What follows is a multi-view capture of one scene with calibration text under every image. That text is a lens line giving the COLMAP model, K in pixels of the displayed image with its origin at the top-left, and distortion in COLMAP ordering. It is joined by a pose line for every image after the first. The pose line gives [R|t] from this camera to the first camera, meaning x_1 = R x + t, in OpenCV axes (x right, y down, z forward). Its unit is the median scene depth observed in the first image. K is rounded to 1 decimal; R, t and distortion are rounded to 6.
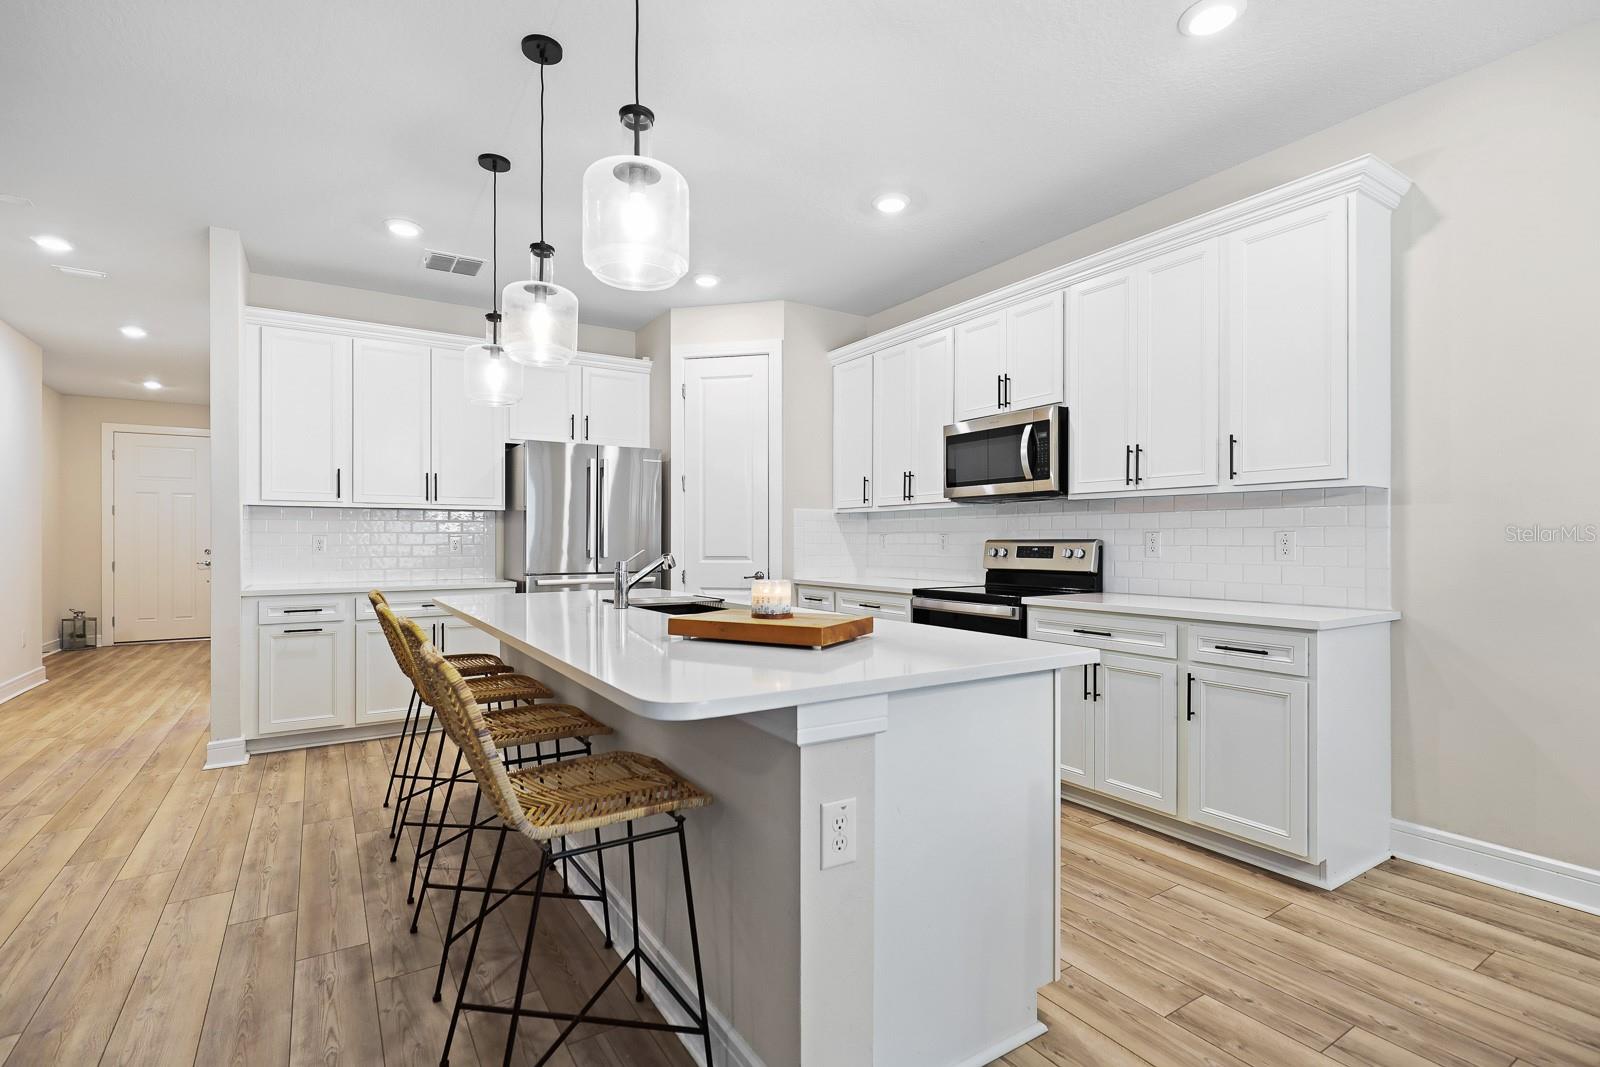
lens RADIAL K [[762.1, 0, 805.3], [0, 762.1, 538.7], [0, 0, 1]] dist [0.000358, 0.001454]
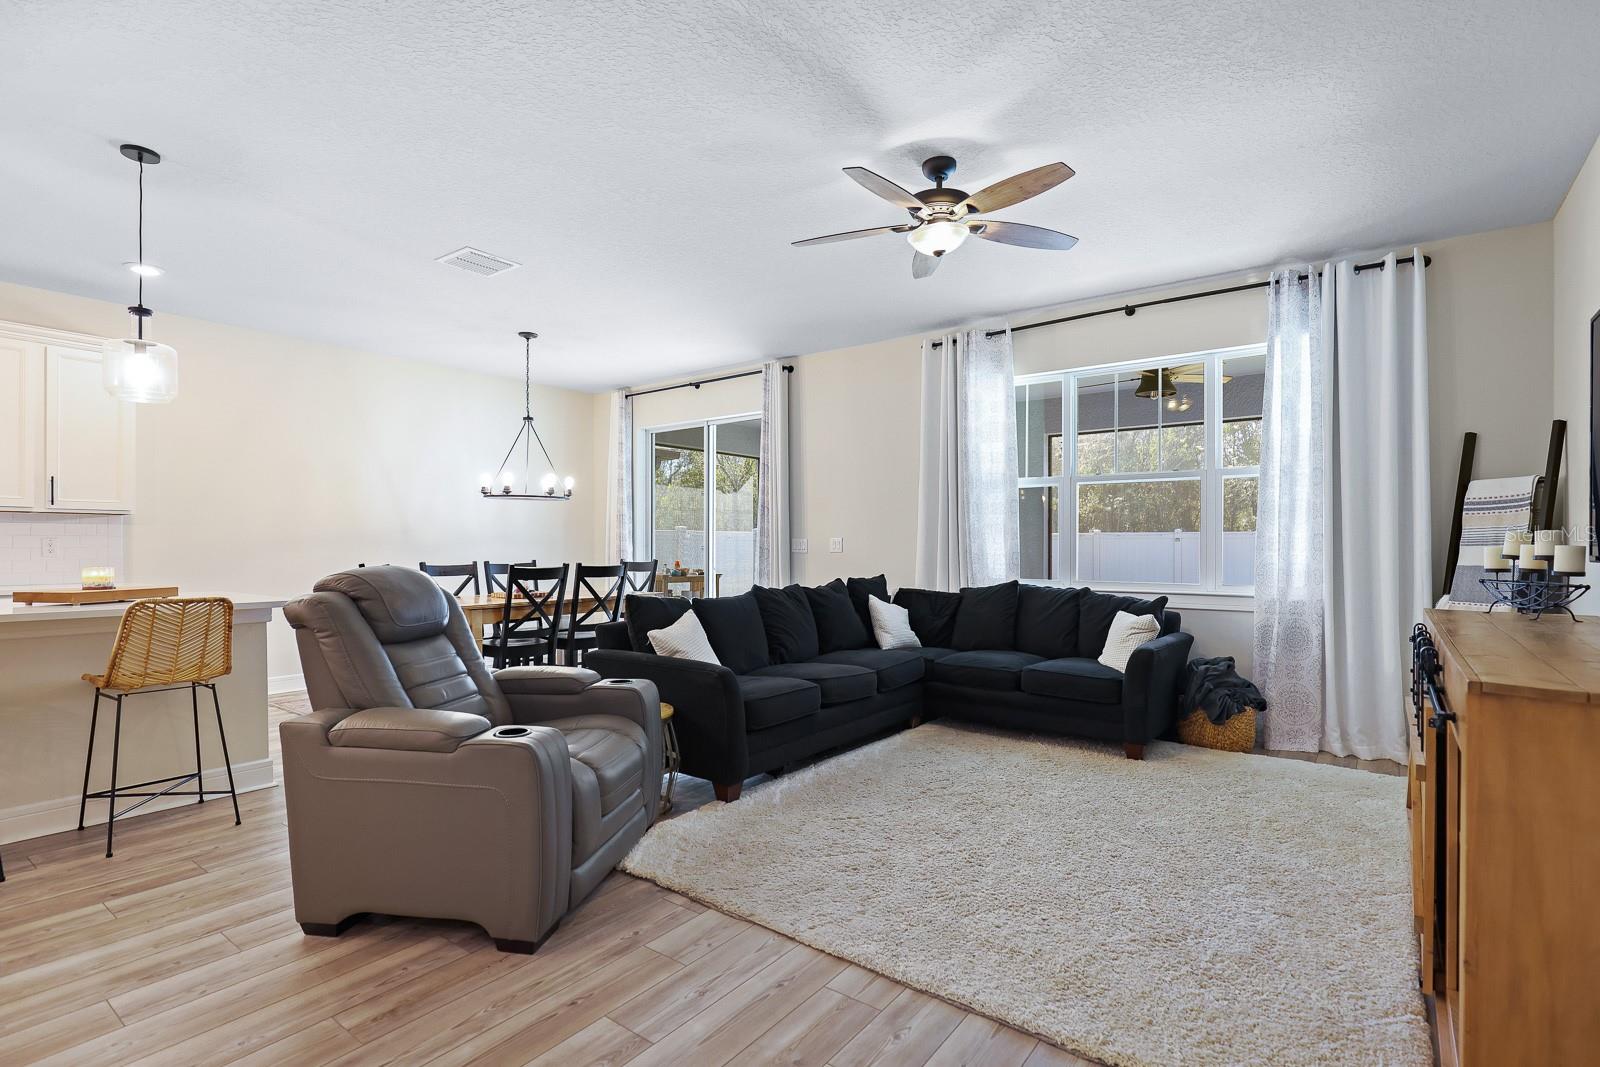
lens RADIAL K [[762.1, 0, 787.5], [0, 762.1, 548.9], [0, 0, 1]] dist [0.000358, 0.001454]
pose [[-0.323830, -0.003713, 0.946108, -1.100085], [-0.004674, 0.999986, 0.002324, 0.002632], [-0.946104, -0.003670, -0.323843, 0.070903]]
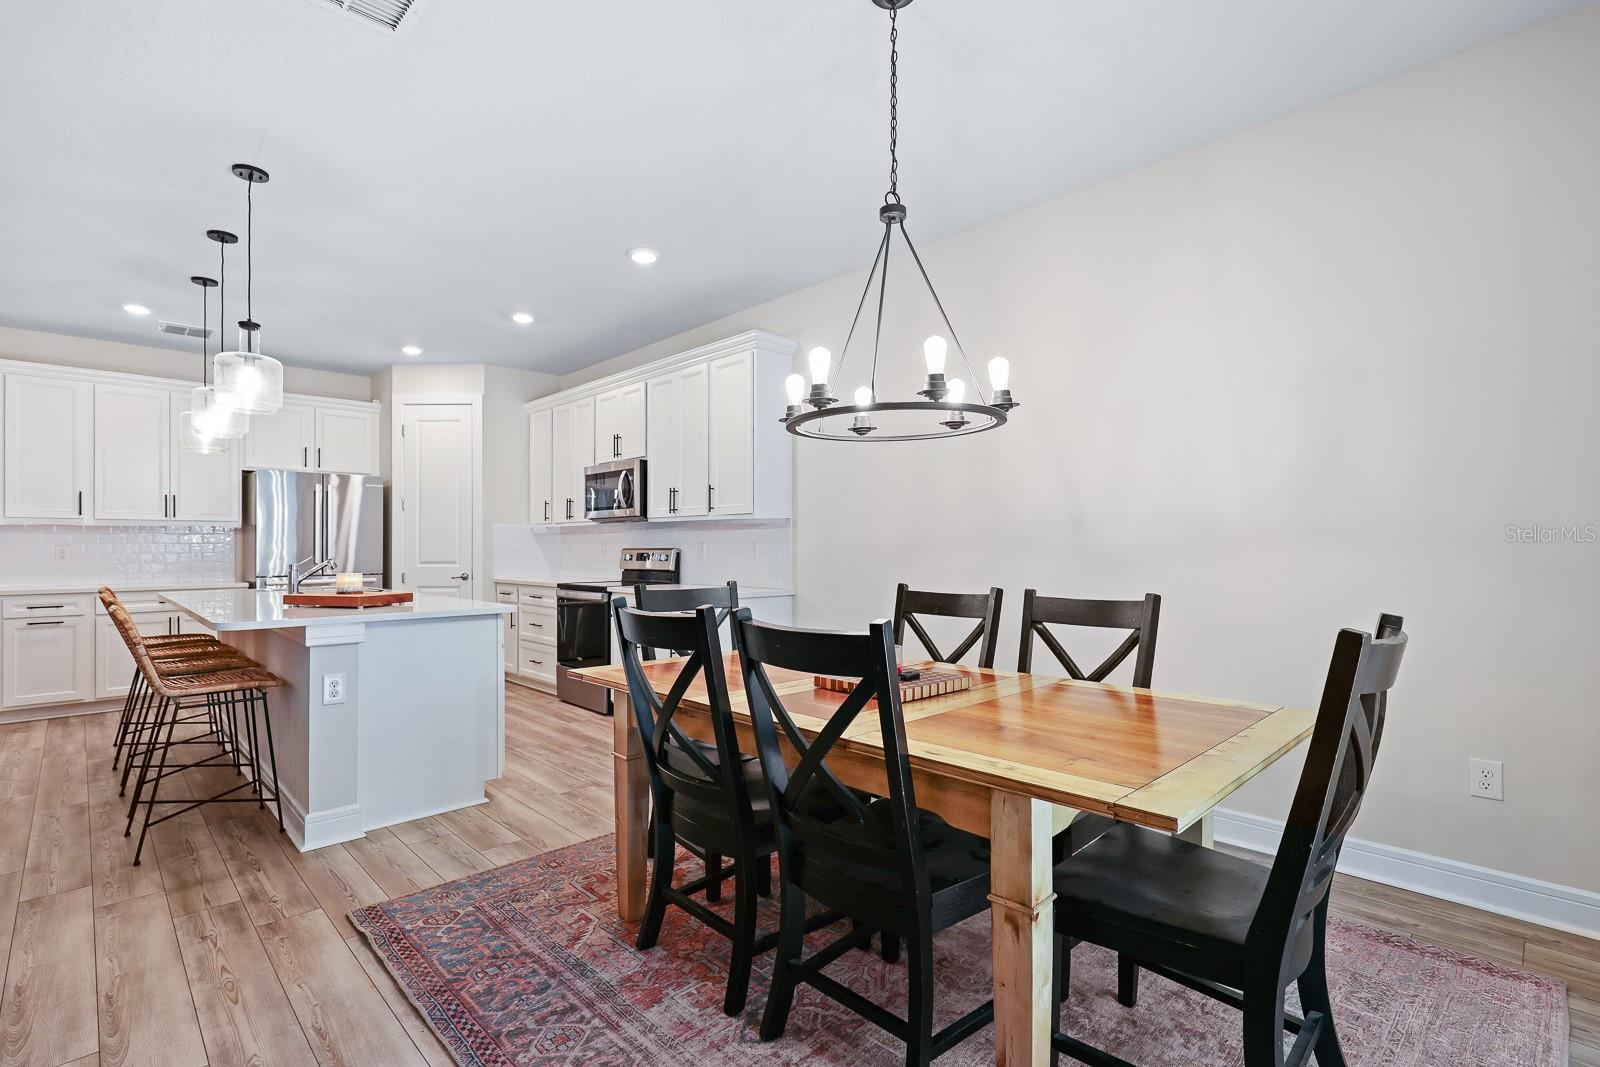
lens RADIAL K [[762.1, 0, 809.0], [0, 762.1, 542.1], [0, 0, 1]] dist [0.000358, 0.001454]
pose [[0.980687, -0.001260, 0.195579, 0.344941], [0.001940, 0.999993, -0.003285, -0.005319], [-0.195574, 0.003601, 0.980682, -0.501765]]
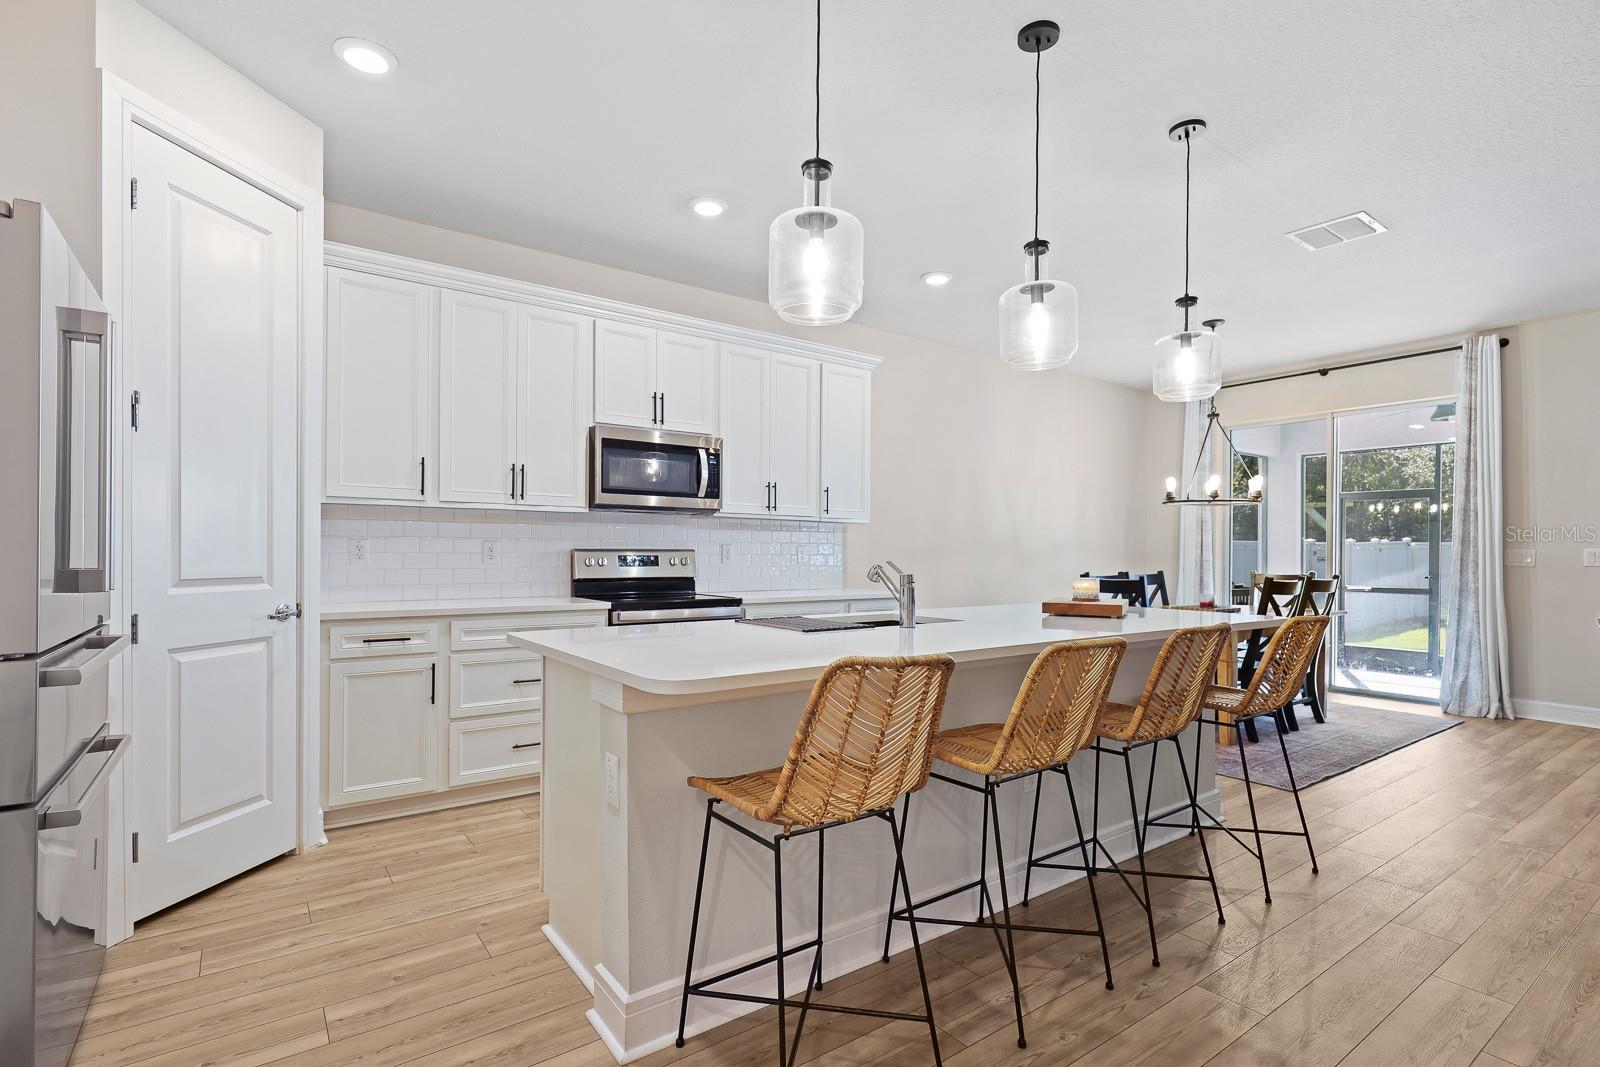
lens RADIAL K [[762.1, 0, 802.8], [0, 762.1, 557.2], [0, 0, 1]] dist [0.000358, 0.001454]
pose [[-0.052743, -0.004743, 0.998597, -0.832088], [-0.008615, 0.999954, 0.004295, 0.005929], [-0.998571, -0.008377, -0.052781, 0.882783]]
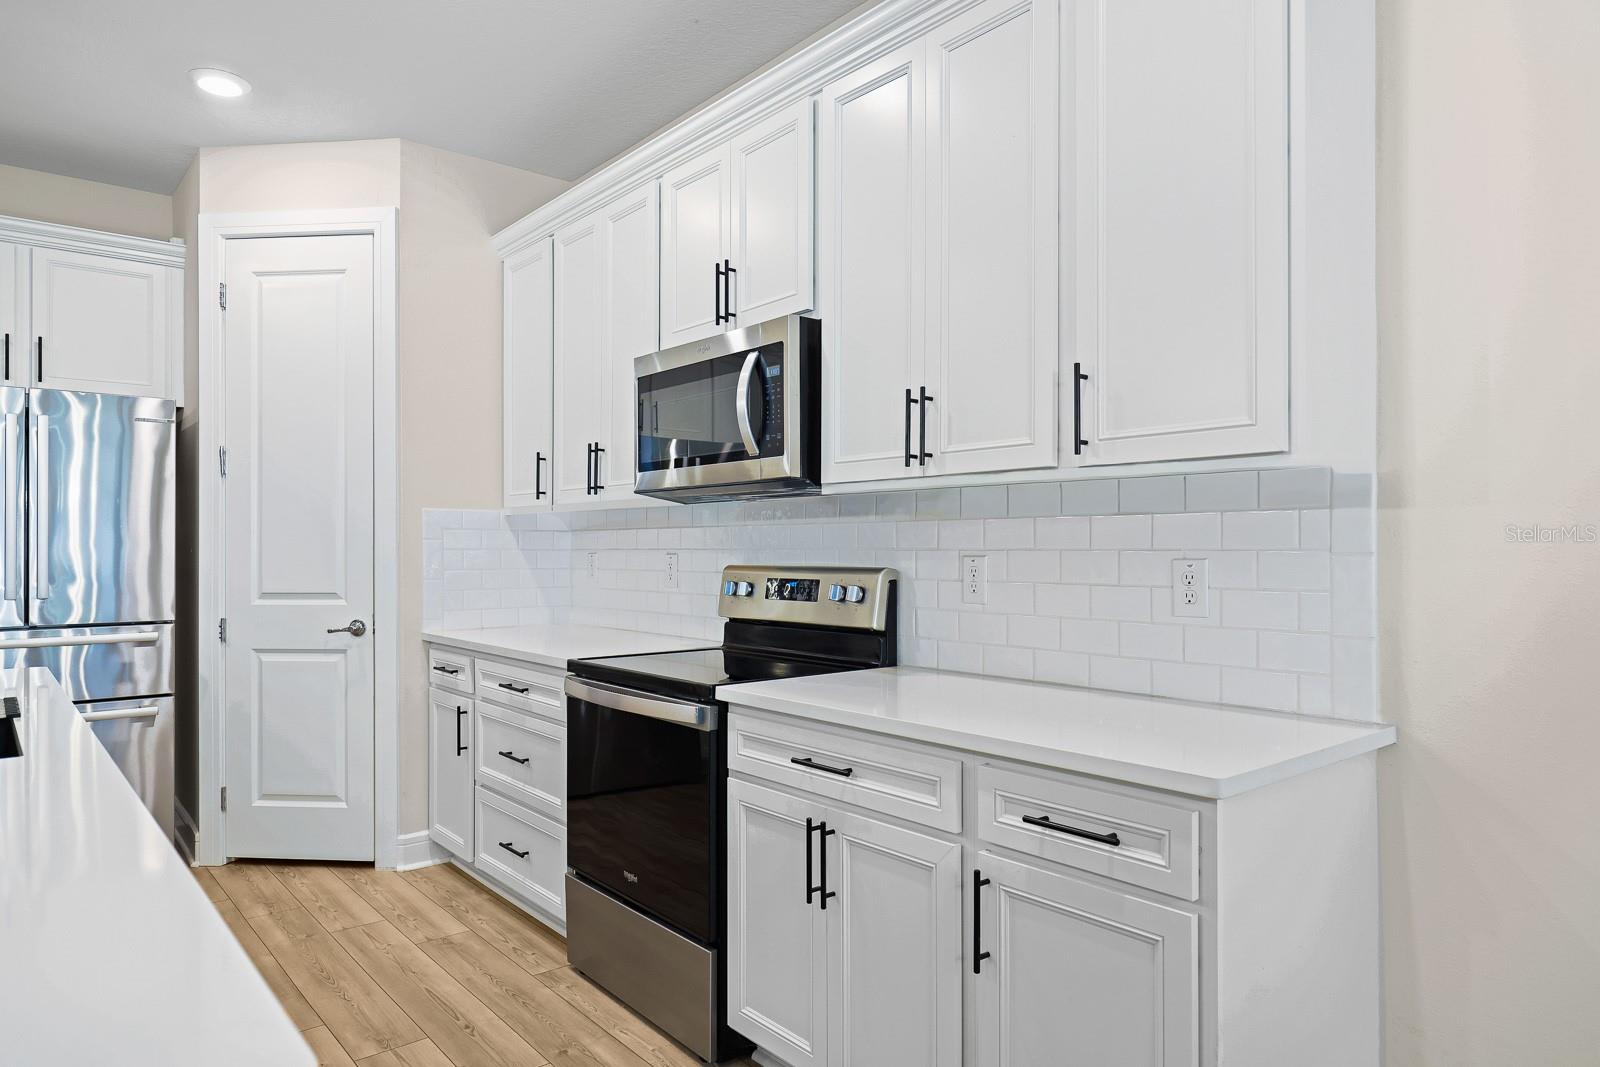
lens RADIAL K [[1009.9, 0, 808.3], [0, 1009.9, 542.9], [0, 0, 1]] dist [-0.004424, 0.006213]
pose [[0.992380, -0.001903, 0.123204, 0.238081], [0.001997, 0.999998, -0.000643, -0.016572], [-0.123202, 0.000884, 0.992381, 0.293900]]
